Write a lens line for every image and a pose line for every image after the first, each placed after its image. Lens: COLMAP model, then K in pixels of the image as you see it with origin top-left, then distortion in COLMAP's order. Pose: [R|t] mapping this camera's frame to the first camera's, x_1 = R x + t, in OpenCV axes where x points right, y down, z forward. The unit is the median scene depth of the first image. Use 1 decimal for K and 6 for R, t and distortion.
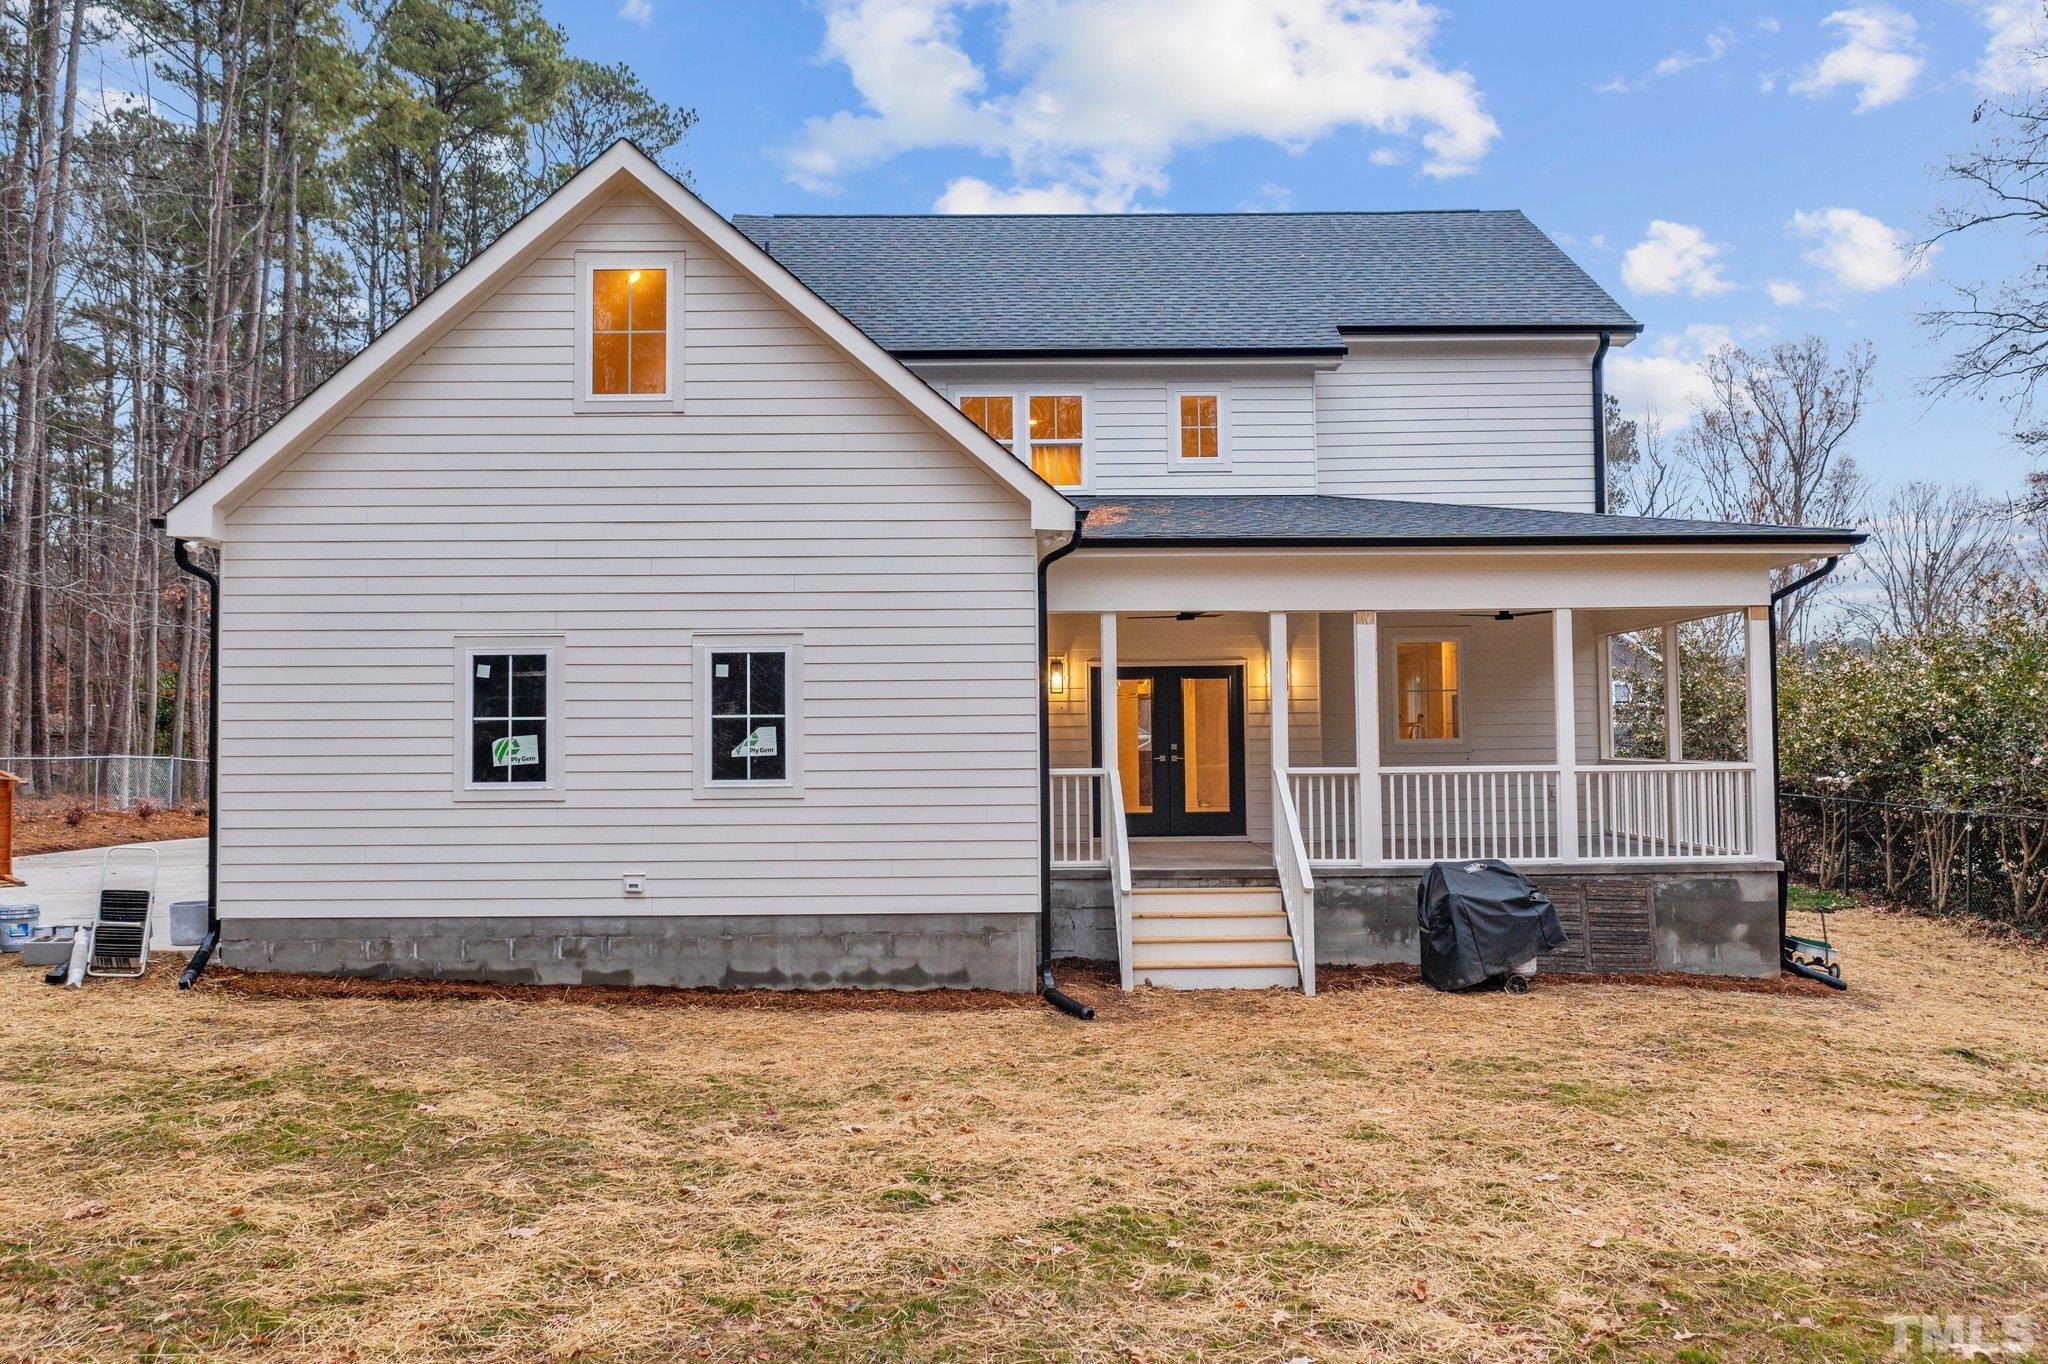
lens RADIAL K [[1639.3, 0, 1018.8], [0, 1639.3, 705.2], [0, 0, 1]] dist [-0.006904, 0.004583]
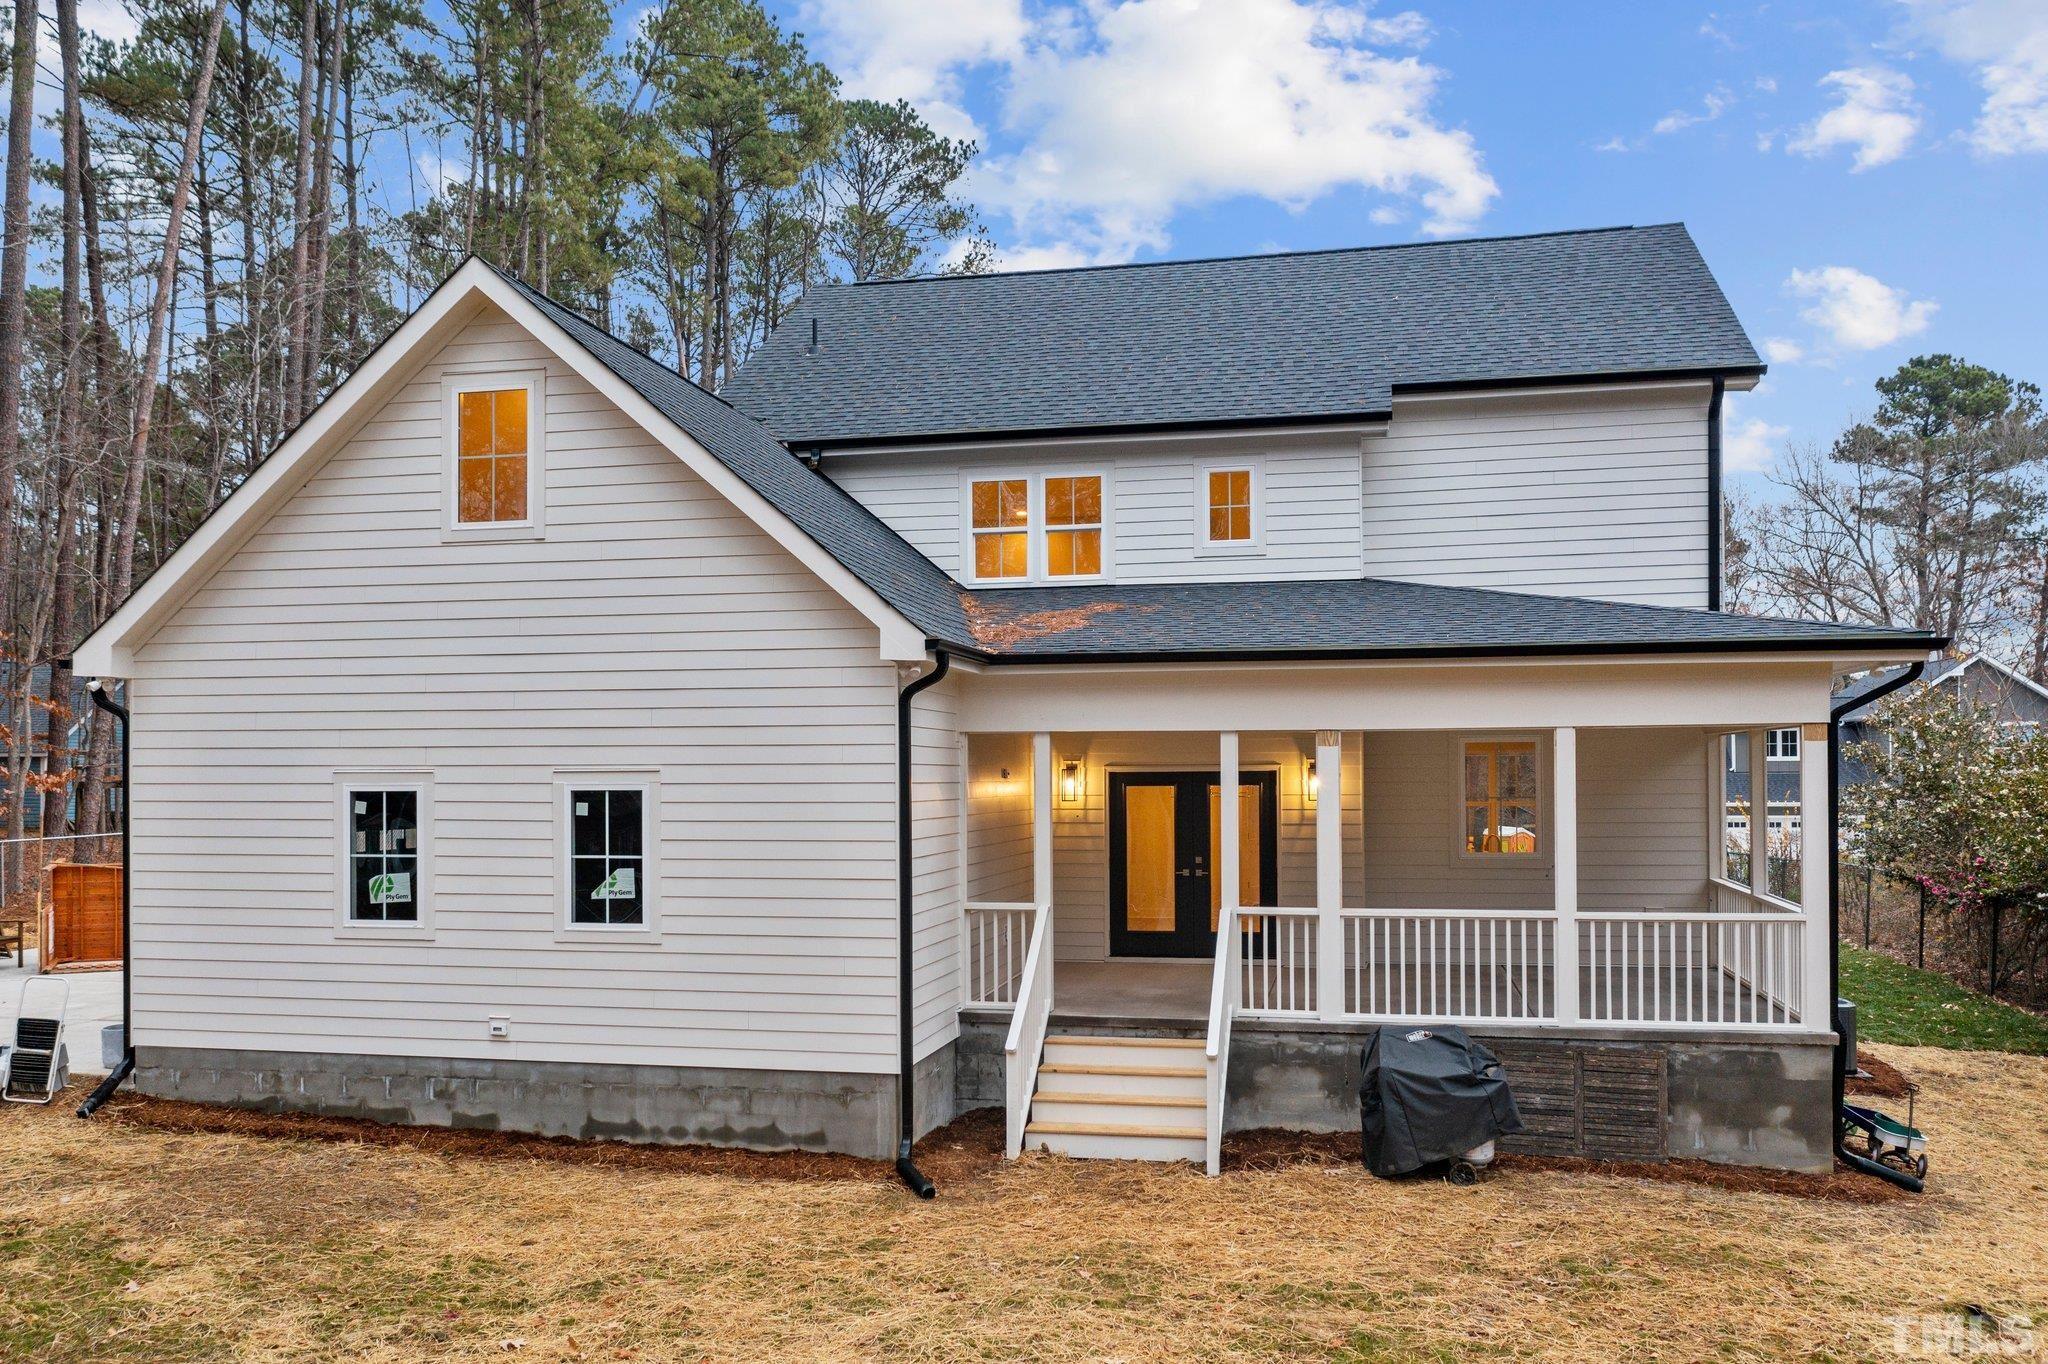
lens RADIAL K [[1664.1, 0, 1021.7], [0, 1664.1, 786.8], [0, 0, 1]] dist [0.000360, 0.002448]
pose [[0.974835, 0.006158, -0.222844, 0.286133], [0.001957, 0.999344, 0.036175, -0.068512], [0.222920, -0.035700, 0.974183, 0.107845]]
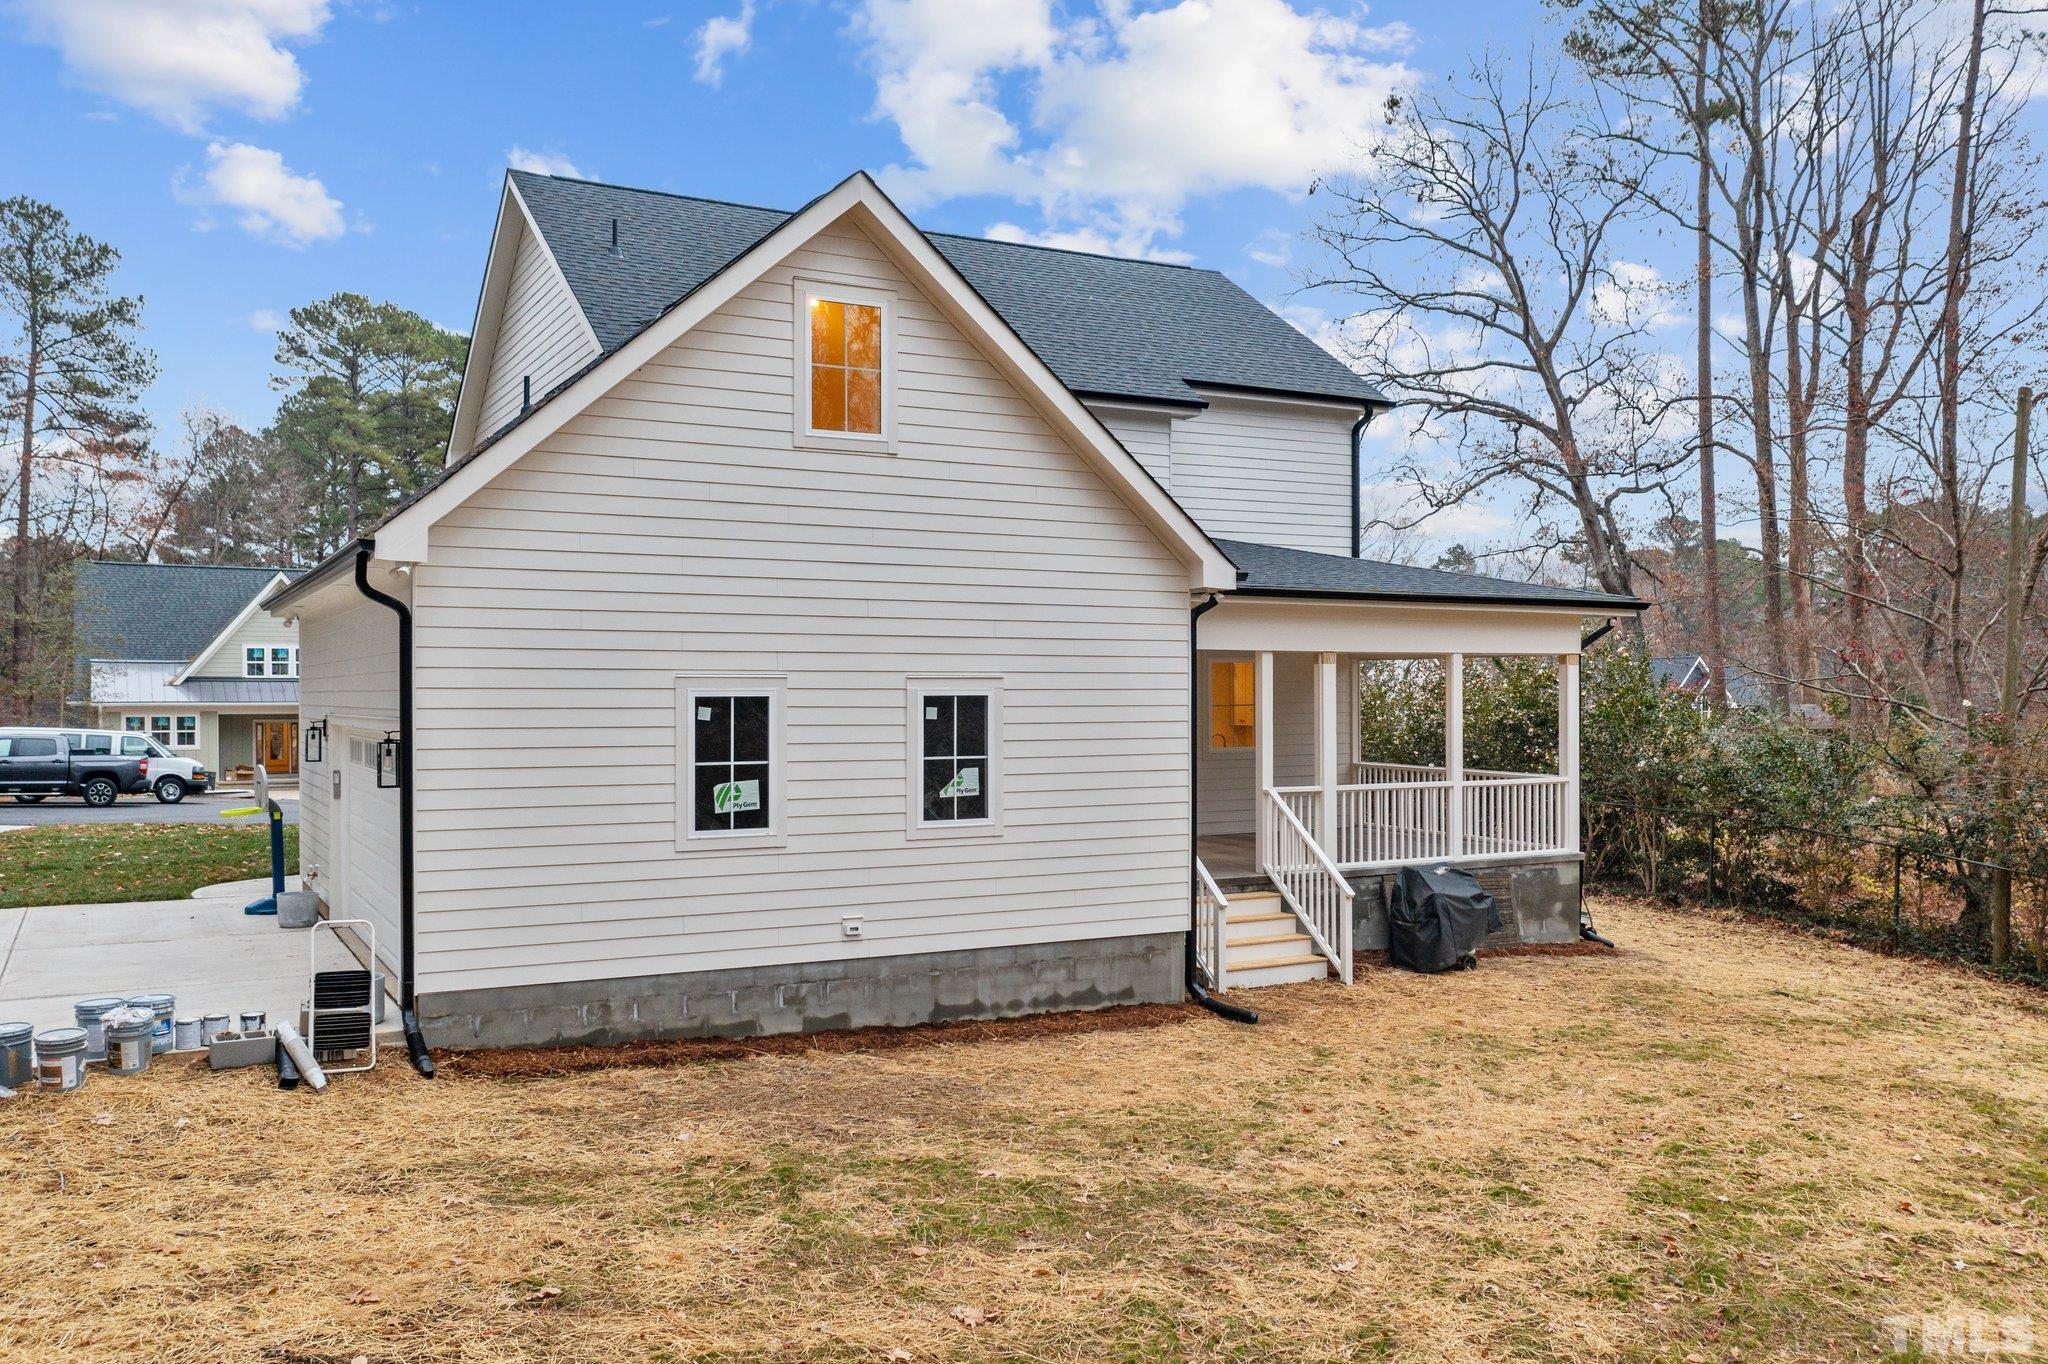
lens RADIAL K [[1655.2, 0, 1025.1], [0, 1655.2, 721.6], [0, 0, 1]] dist [-0.001871, -0.002452]
pose [[0.883573, -0.000992, 0.468292, -0.608601], [-0.018924, 0.999105, 0.037822, -0.055582], [-0.467911, -0.042281, 0.882764, 0.065199]]
